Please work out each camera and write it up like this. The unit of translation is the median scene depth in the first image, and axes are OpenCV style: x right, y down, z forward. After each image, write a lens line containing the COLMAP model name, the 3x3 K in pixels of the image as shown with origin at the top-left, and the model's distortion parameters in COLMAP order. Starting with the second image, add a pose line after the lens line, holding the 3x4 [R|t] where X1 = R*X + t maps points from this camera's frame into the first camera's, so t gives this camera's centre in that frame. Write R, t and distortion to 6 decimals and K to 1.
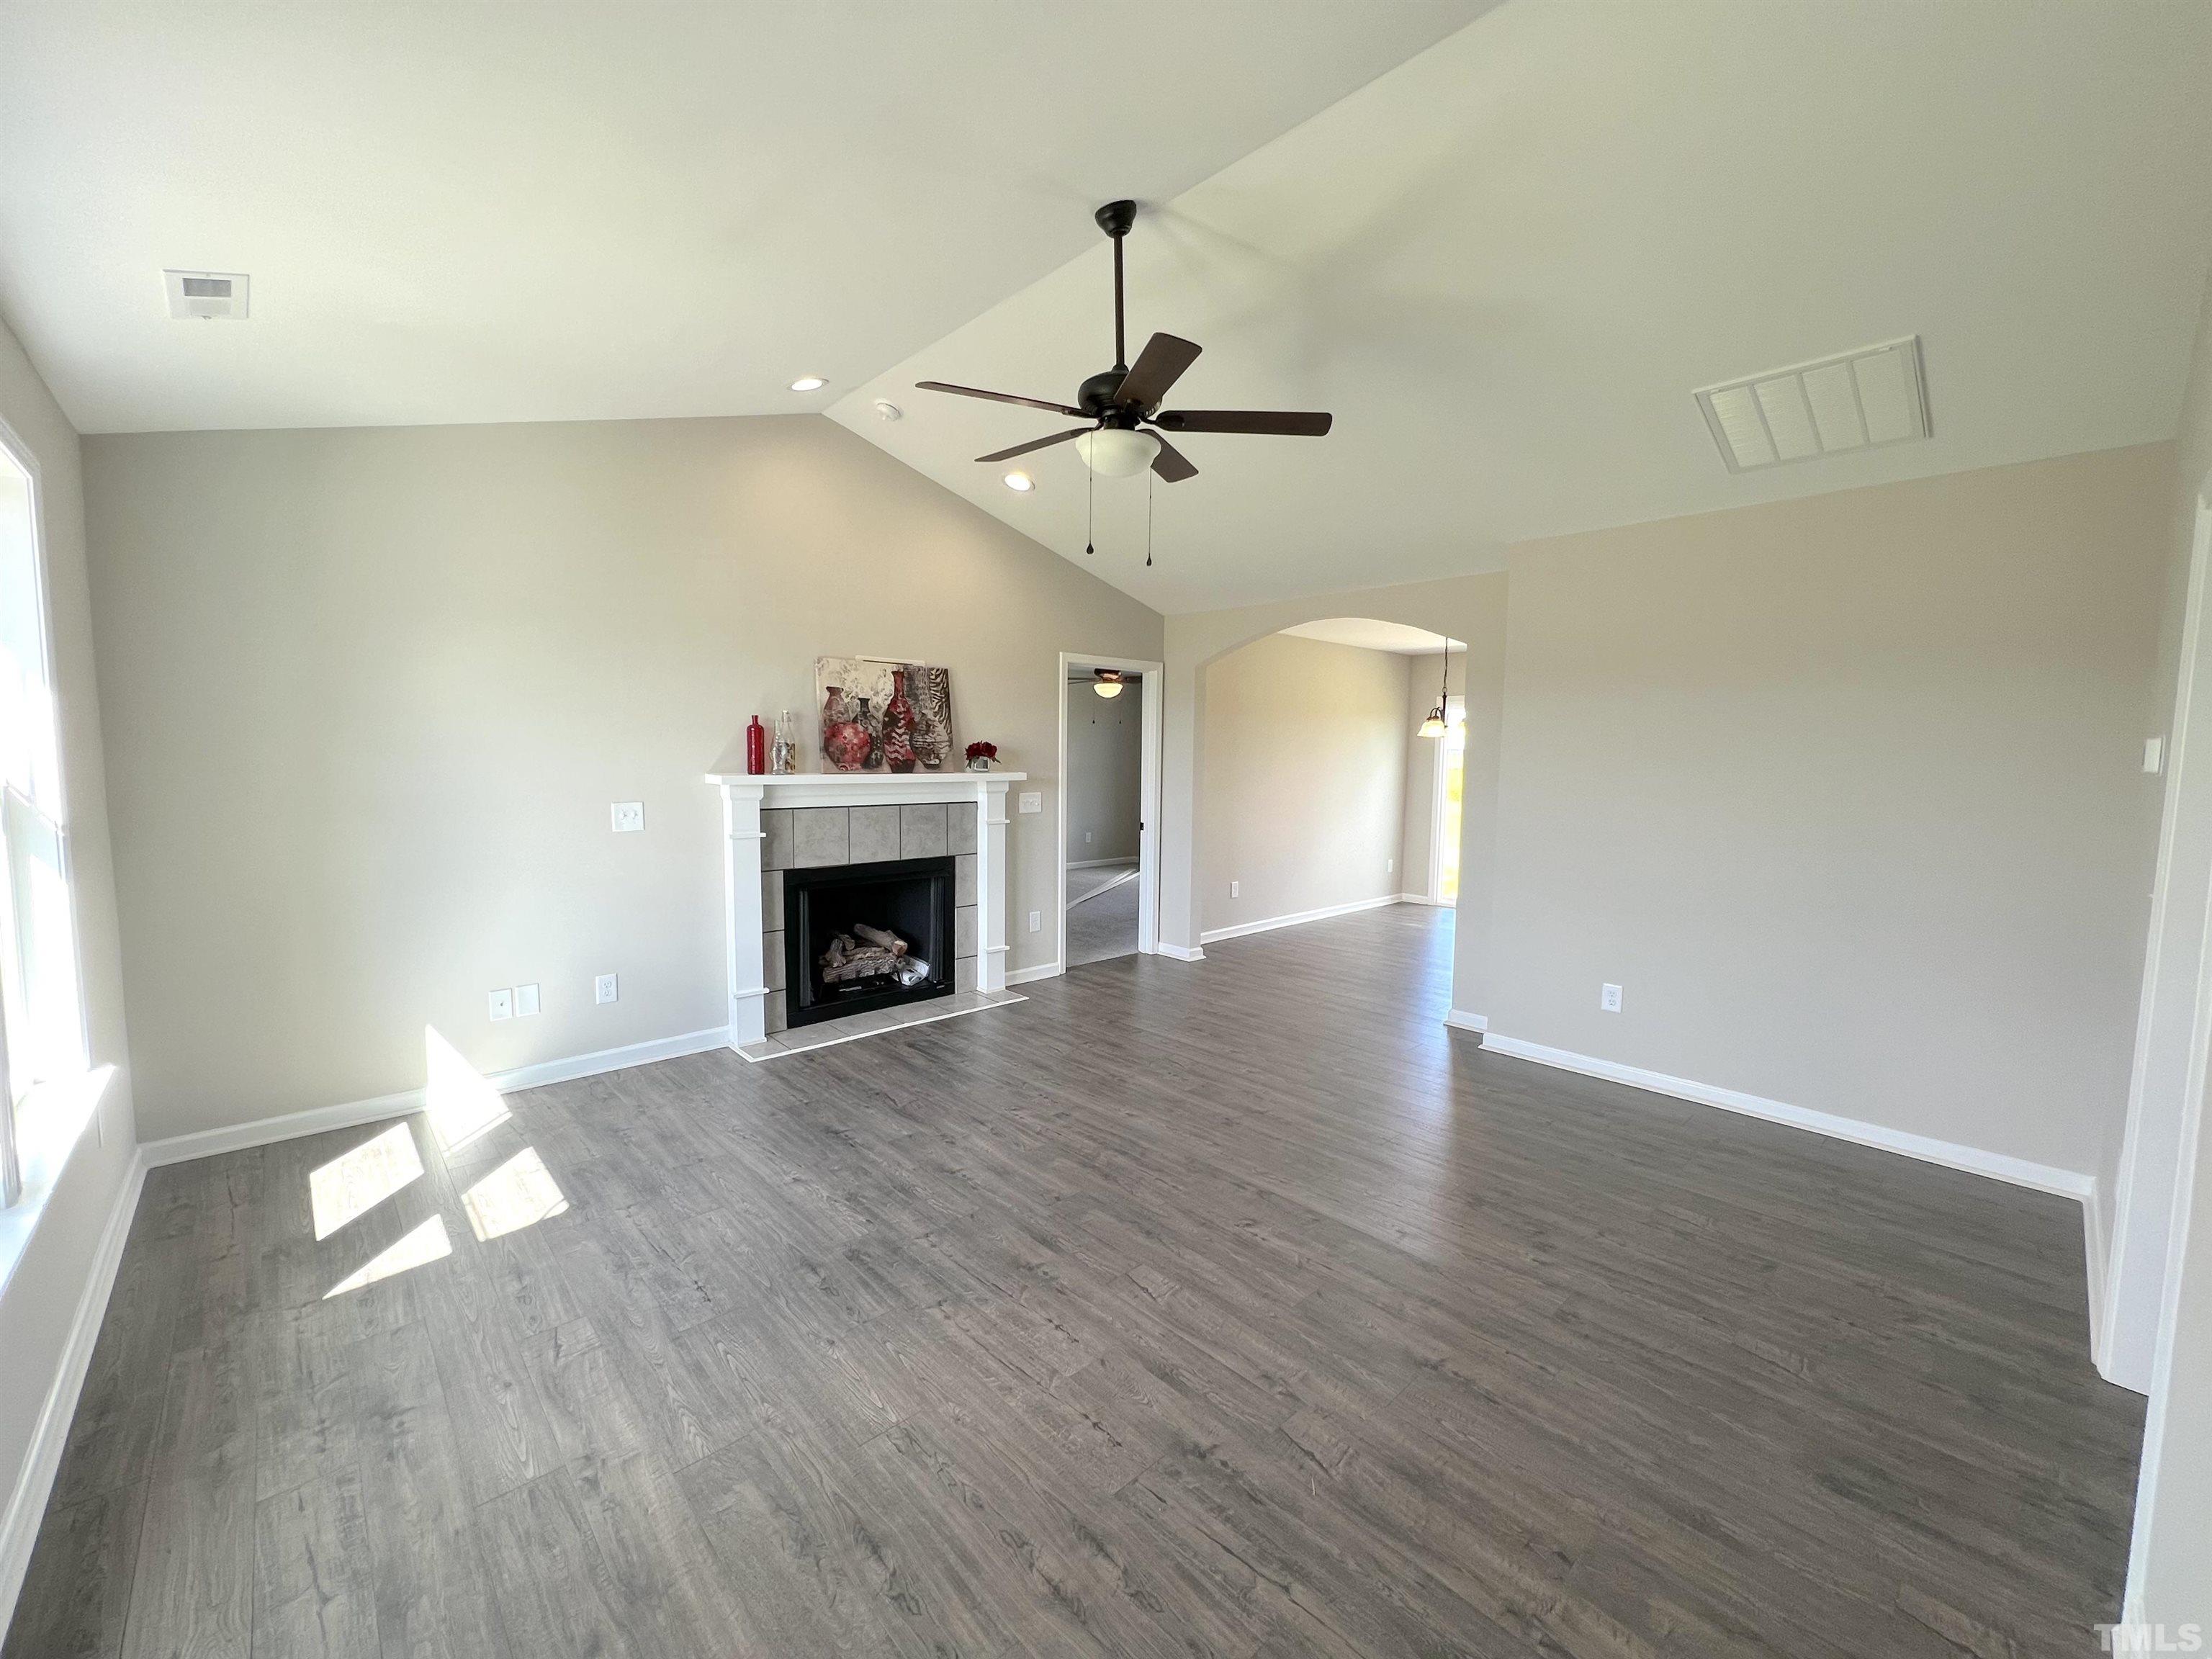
lens RADIAL K [[884.8, 0, 1098.5], [0, 884.8, 822.9], [0, 0, 1]] dist [0.000179, -0.000103]
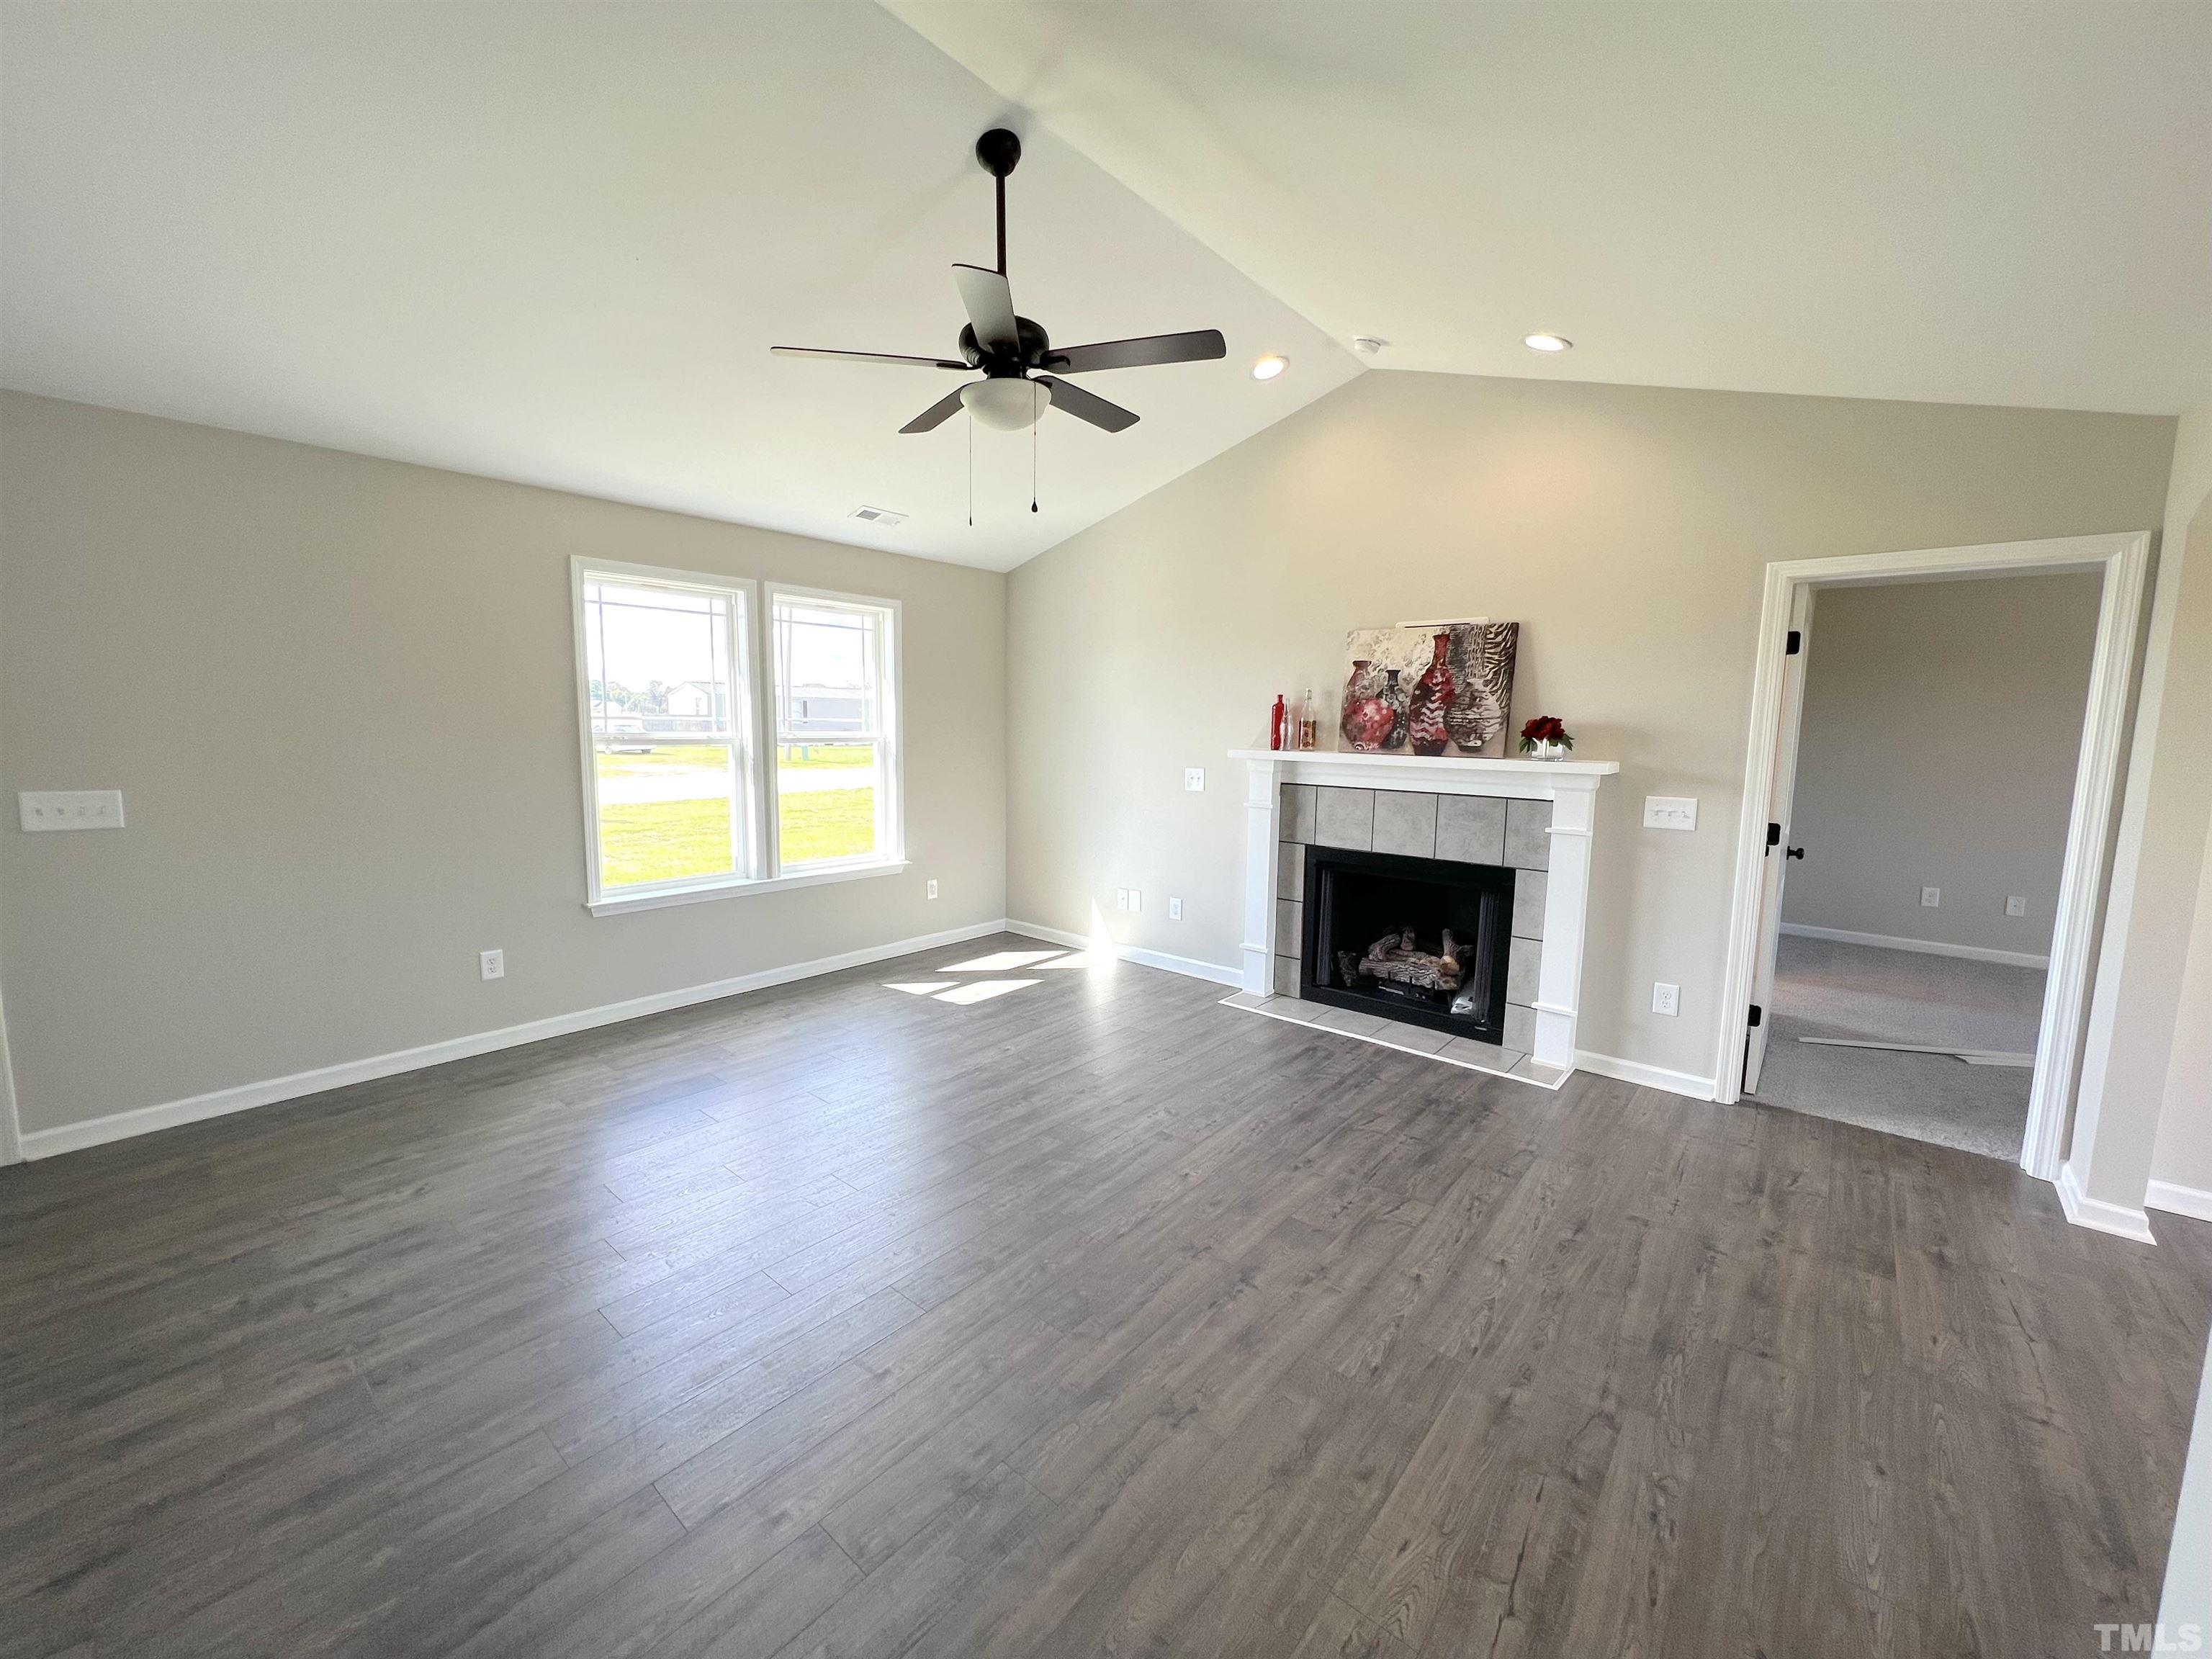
lens RADIAL K [[884.8, 0, 1098.5], [0, 884.8, 822.9], [0, 0, 1]] dist [0.000179, -0.000103]
pose [[0.109994, 0.104846, -0.988387, 0.600670], [-0.094462, 0.991022, 0.094613, -0.043879], [0.989433, 0.082958, 0.118910, 0.607070]]
